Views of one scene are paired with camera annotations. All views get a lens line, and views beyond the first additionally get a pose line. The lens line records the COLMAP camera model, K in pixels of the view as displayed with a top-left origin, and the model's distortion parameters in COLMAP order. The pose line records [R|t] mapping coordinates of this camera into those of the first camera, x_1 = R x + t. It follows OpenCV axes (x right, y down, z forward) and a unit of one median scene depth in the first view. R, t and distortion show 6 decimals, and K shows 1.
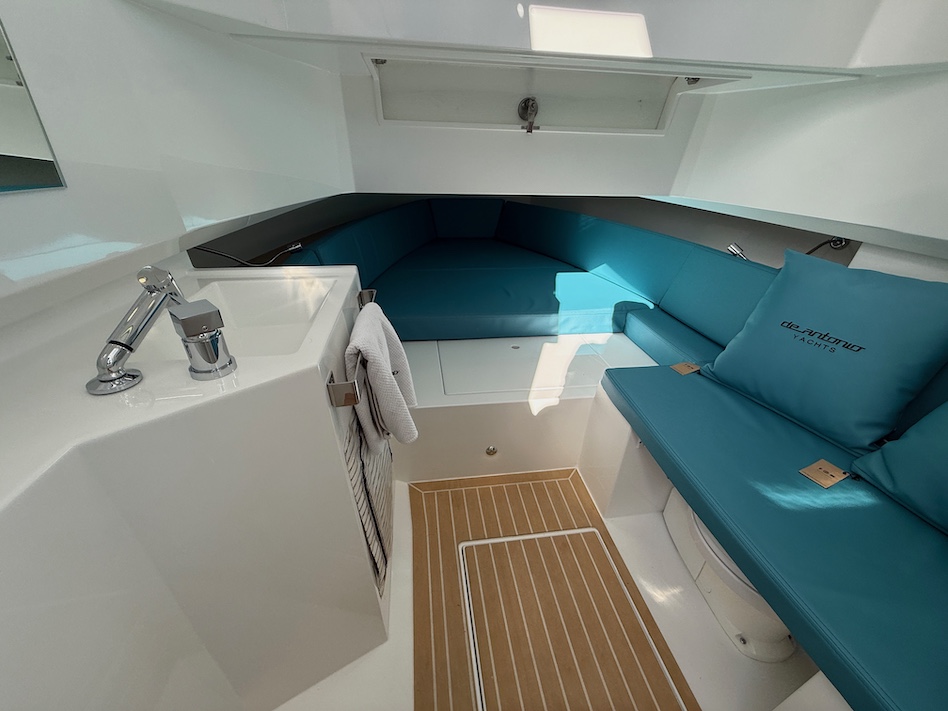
lens RADIAL K [[381.2, 0, 474.2], [0, 381.2, 355.6], [0, 0, 1]] dist [0.001404, -0.000237]
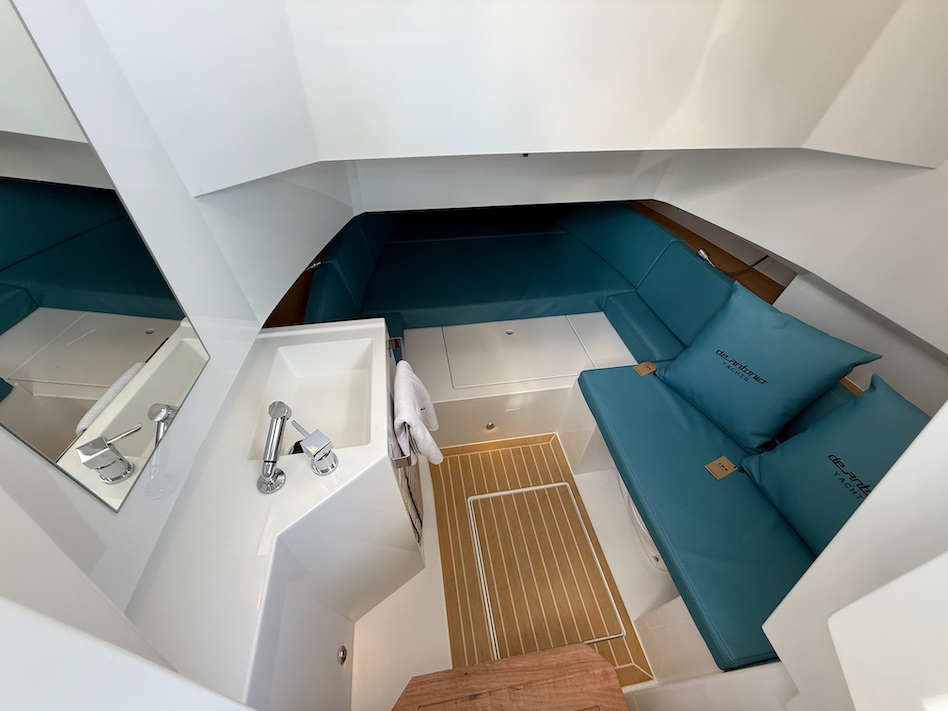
lens RADIAL K [[381.2, 0, 474.0], [0, 381.2, 355.3], [0, 0, 1]] dist [0.001404, -0.000237]
pose [[0.999566, -0.022176, 0.019378, -0.035240], [0.016227, 0.963838, 0.265996, -0.395714], [-0.024576, -0.265566, 0.963779, -0.208128]]
